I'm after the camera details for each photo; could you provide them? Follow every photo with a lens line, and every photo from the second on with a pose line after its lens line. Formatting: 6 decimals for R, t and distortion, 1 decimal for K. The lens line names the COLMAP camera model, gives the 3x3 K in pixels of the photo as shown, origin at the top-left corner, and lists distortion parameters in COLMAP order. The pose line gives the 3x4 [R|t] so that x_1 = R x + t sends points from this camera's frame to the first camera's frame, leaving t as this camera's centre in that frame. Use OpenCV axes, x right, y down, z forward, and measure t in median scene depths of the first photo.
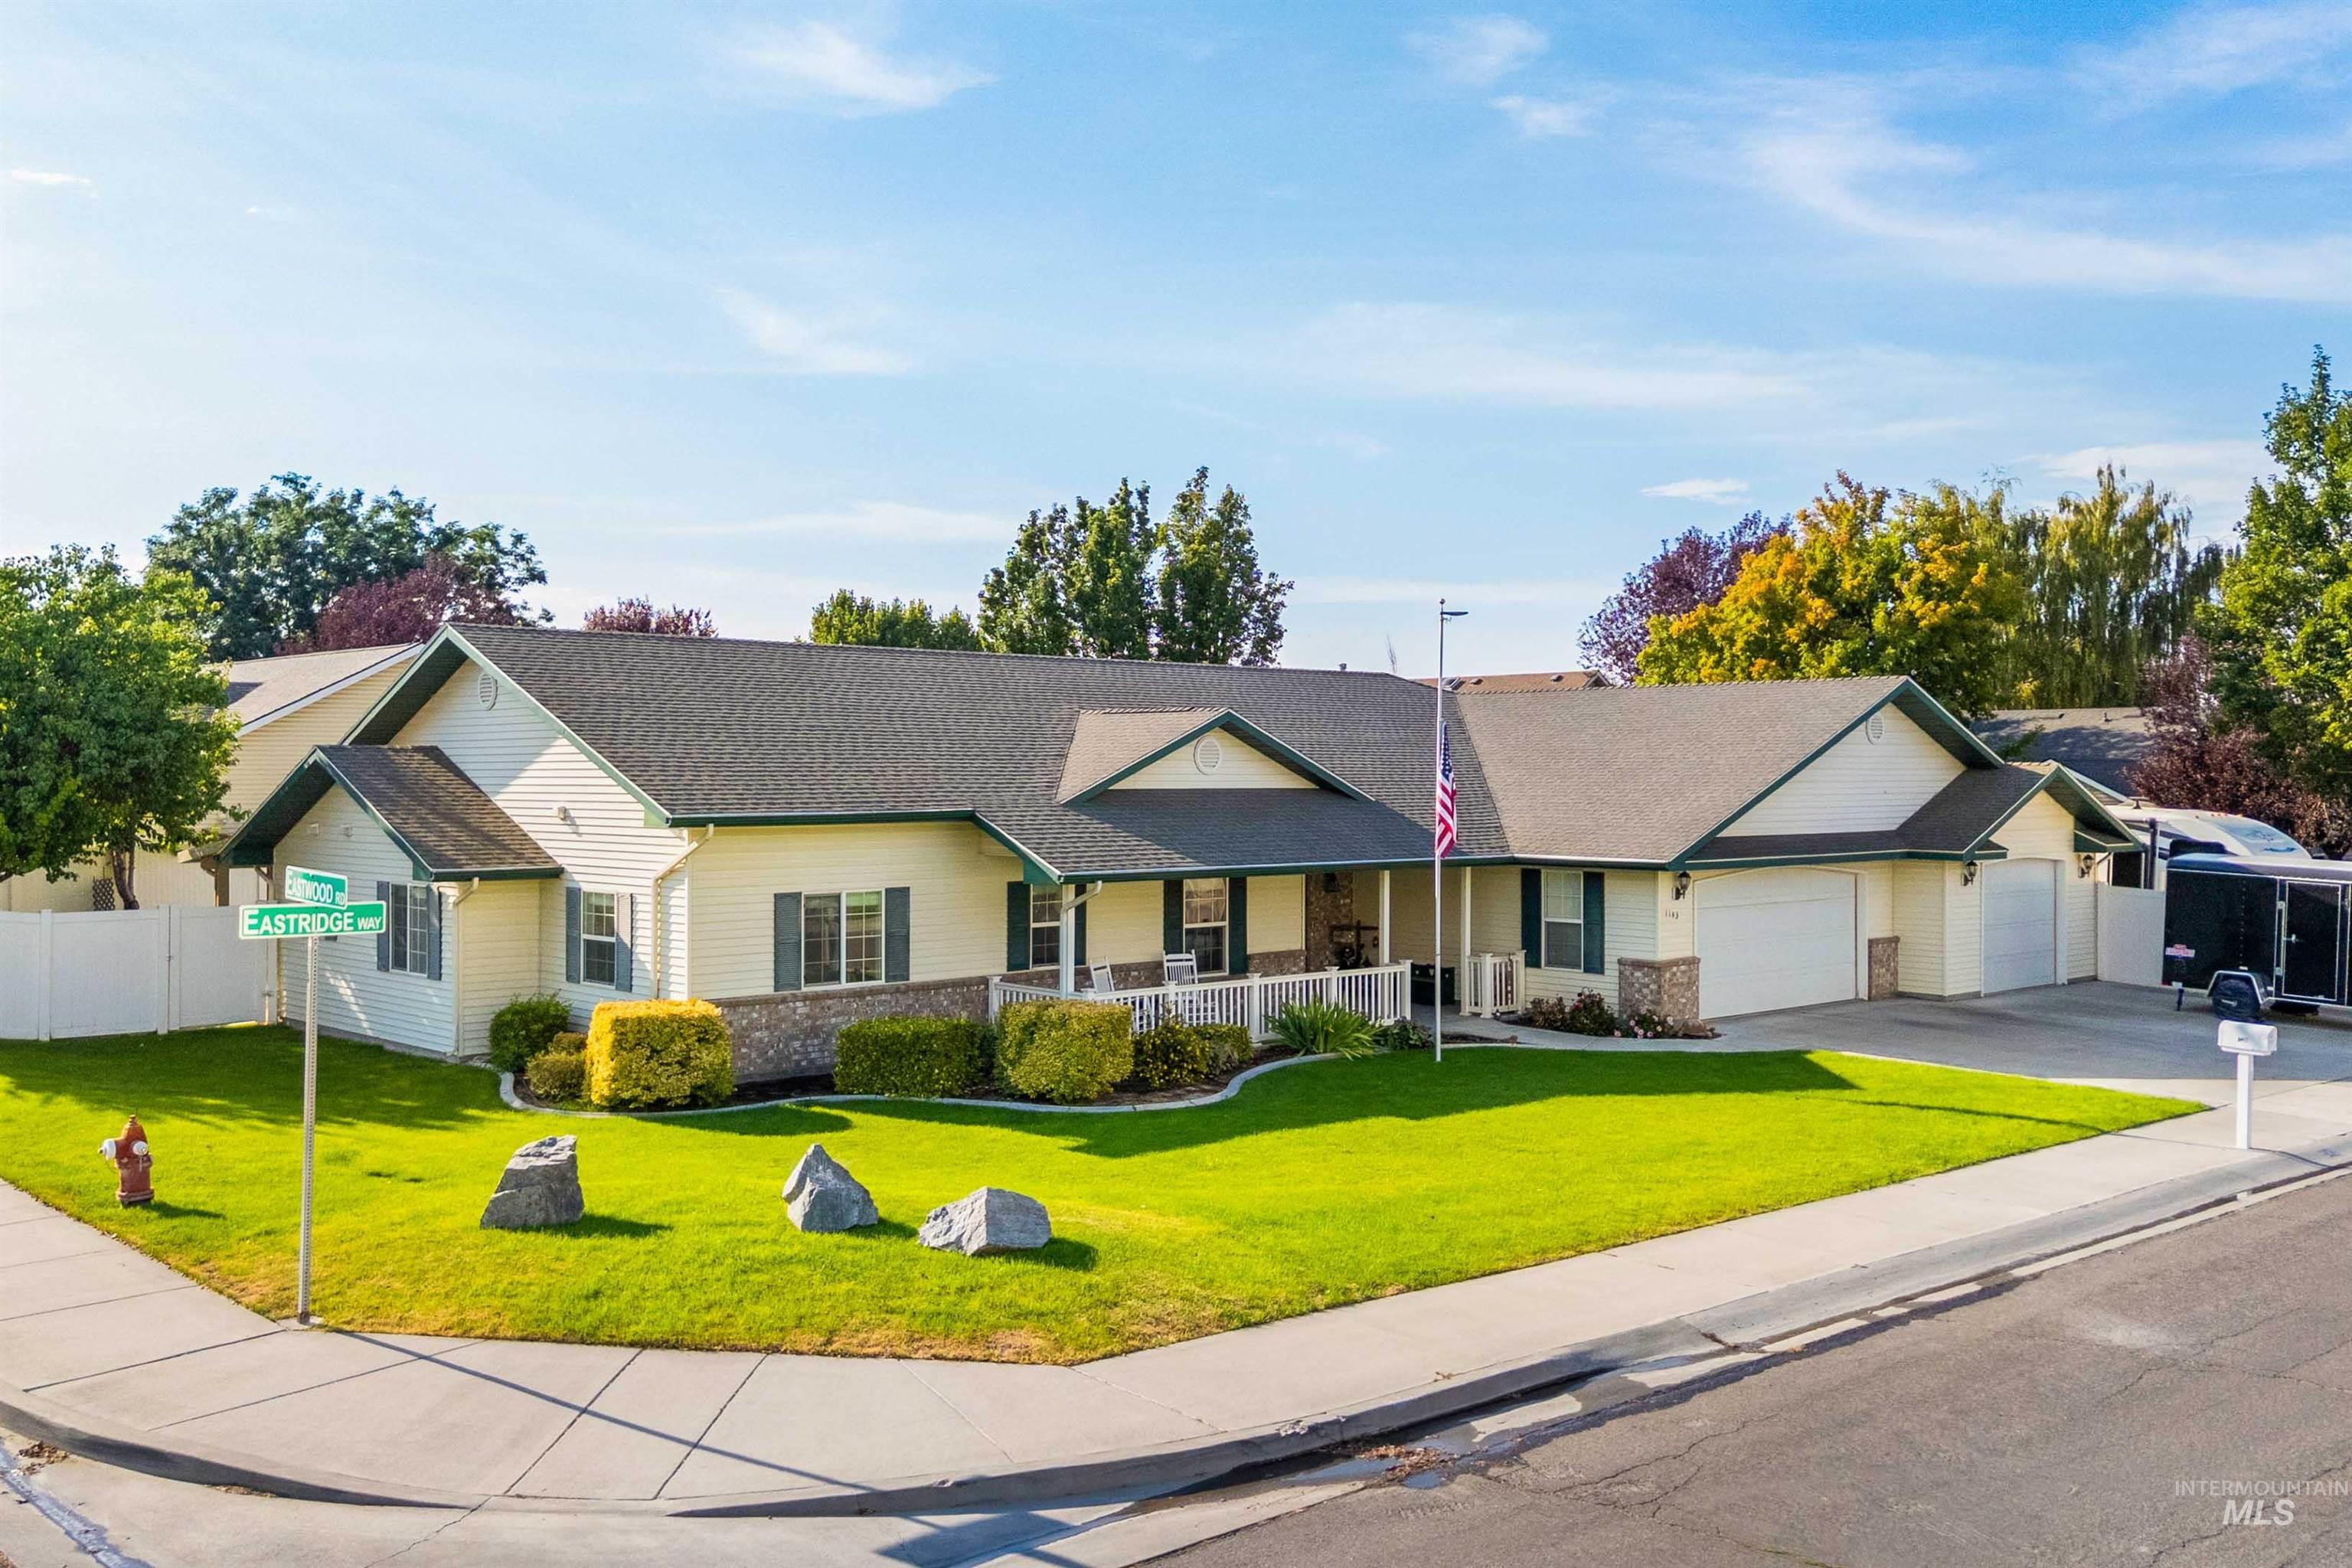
lens RADIAL K [[2081.7, 0, 1174.5], [0, 2081.7, 784.8], [0, 0, 1]] dist [0.044756, -0.024647]
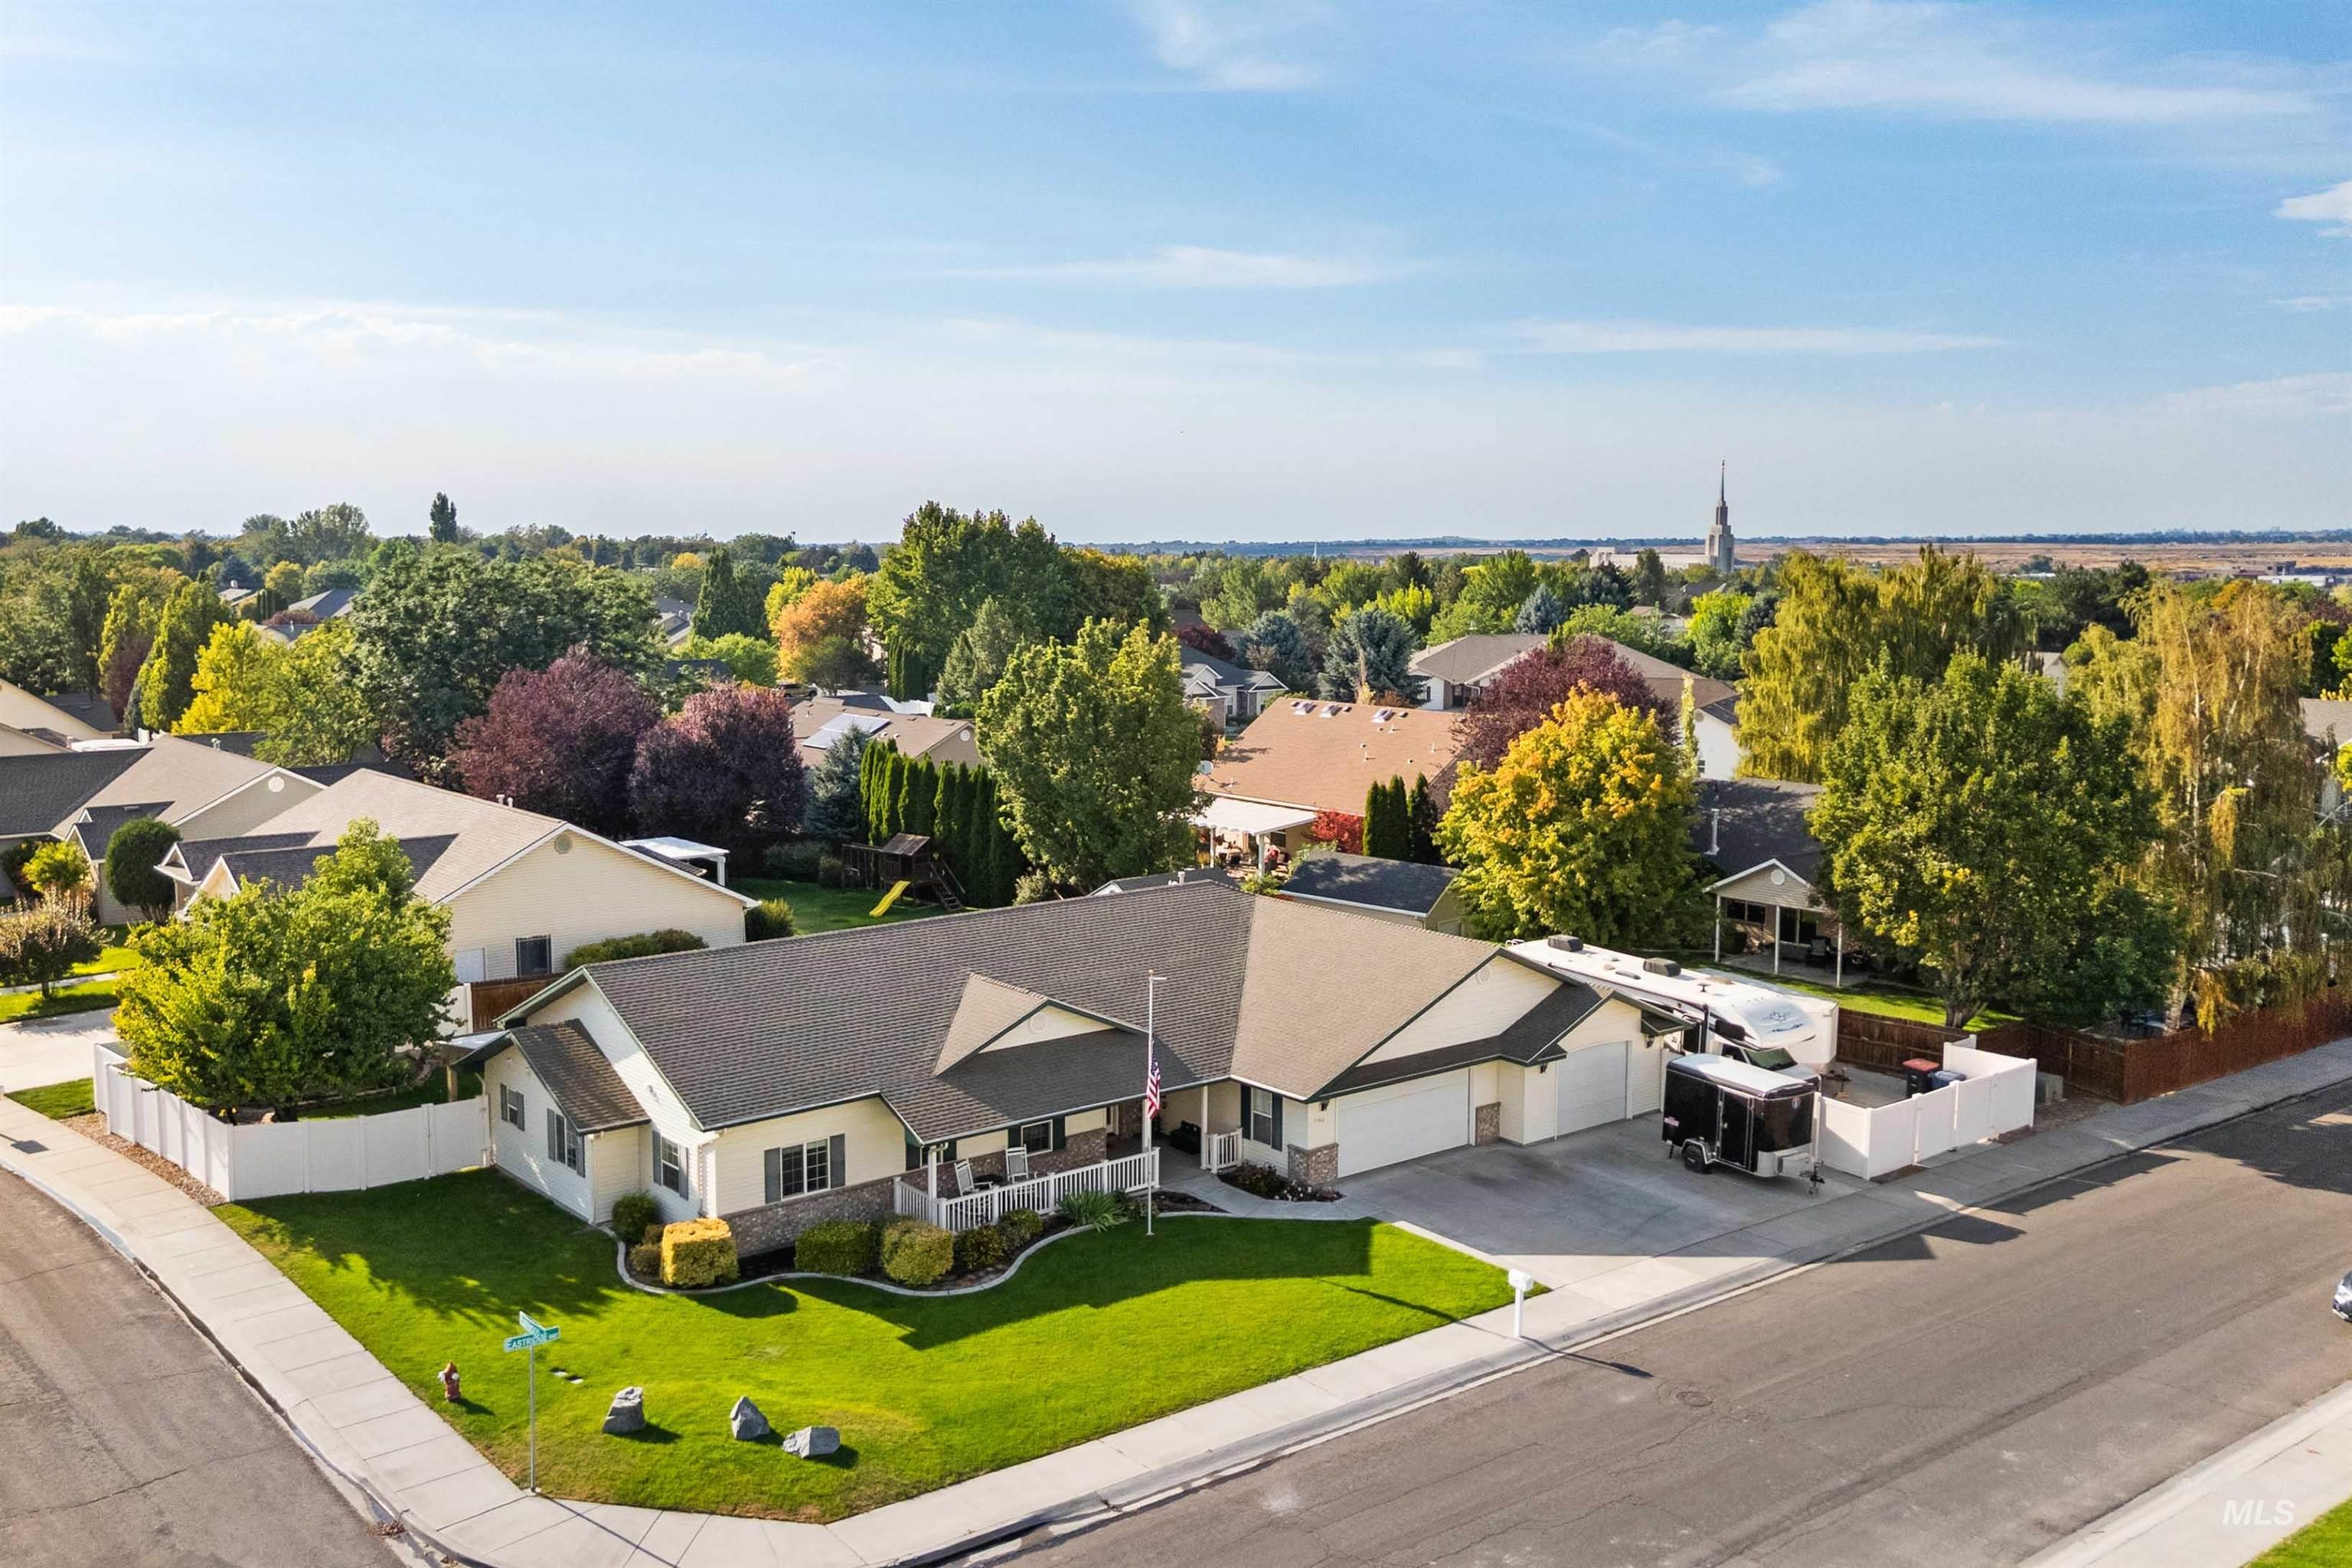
lens RADIAL K [[2081.7, 0, 1179.3], [0, 2081.7, 776.9], [0, 0, 1]] dist [0.044756, -0.024647]
pose [[0.998132, 0.008712, -0.060476, 0.262164], [-0.001736, 0.993425, 0.114470, -0.458892], [0.061075, -0.114151, 0.991584, -0.702968]]
